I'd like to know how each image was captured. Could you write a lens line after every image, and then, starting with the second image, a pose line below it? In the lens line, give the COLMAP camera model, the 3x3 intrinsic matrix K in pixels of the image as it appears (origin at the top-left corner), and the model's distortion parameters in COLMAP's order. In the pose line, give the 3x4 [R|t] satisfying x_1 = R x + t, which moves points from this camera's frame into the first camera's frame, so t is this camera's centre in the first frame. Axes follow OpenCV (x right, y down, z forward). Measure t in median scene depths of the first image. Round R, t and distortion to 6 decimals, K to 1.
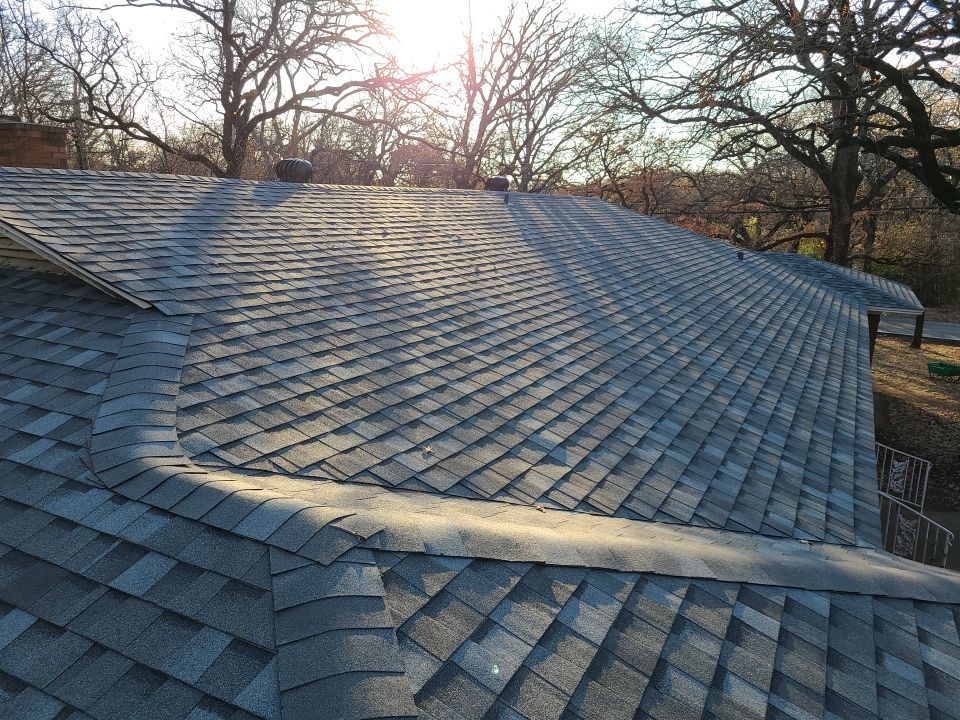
lens RADIAL K [[713.7, 0, 477.0], [0, 713.7, 345.8], [0, 0, 1]] dist [0.058972, -0.039249]
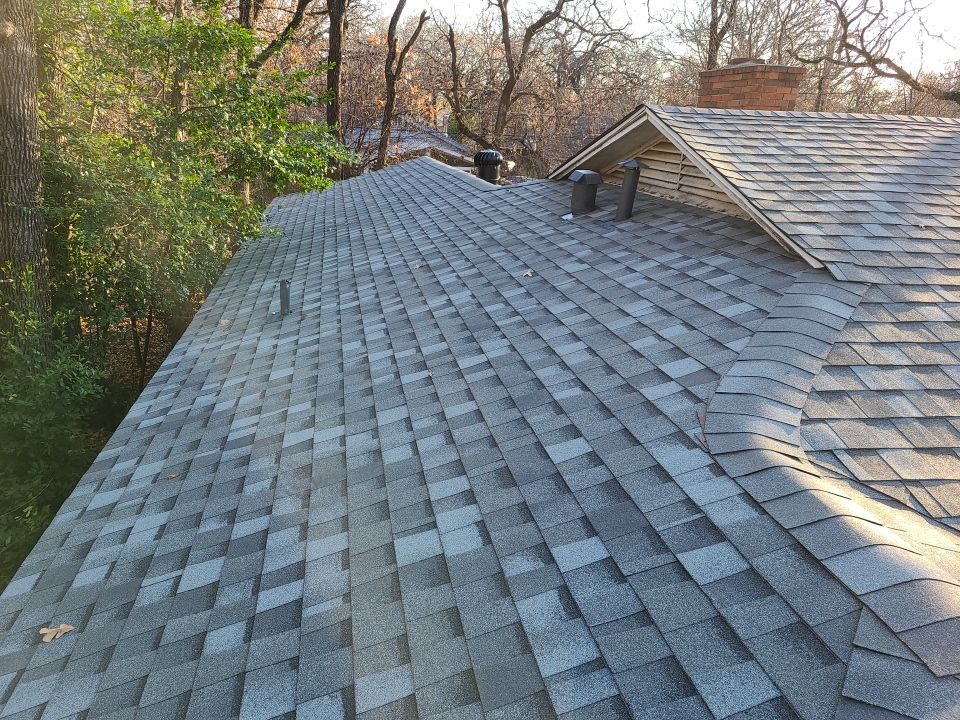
lens RADIAL K [[713.7, 0, 477.0], [0, 713.7, 345.8], [0, 0, 1]] dist [0.058972, -0.039249]
pose [[0.605456, 0.245877, -0.756946, -0.012771], [-0.190657, 0.968198, 0.161996, -0.024818], [0.772705, 0.046236, 0.633079, 0.118917]]
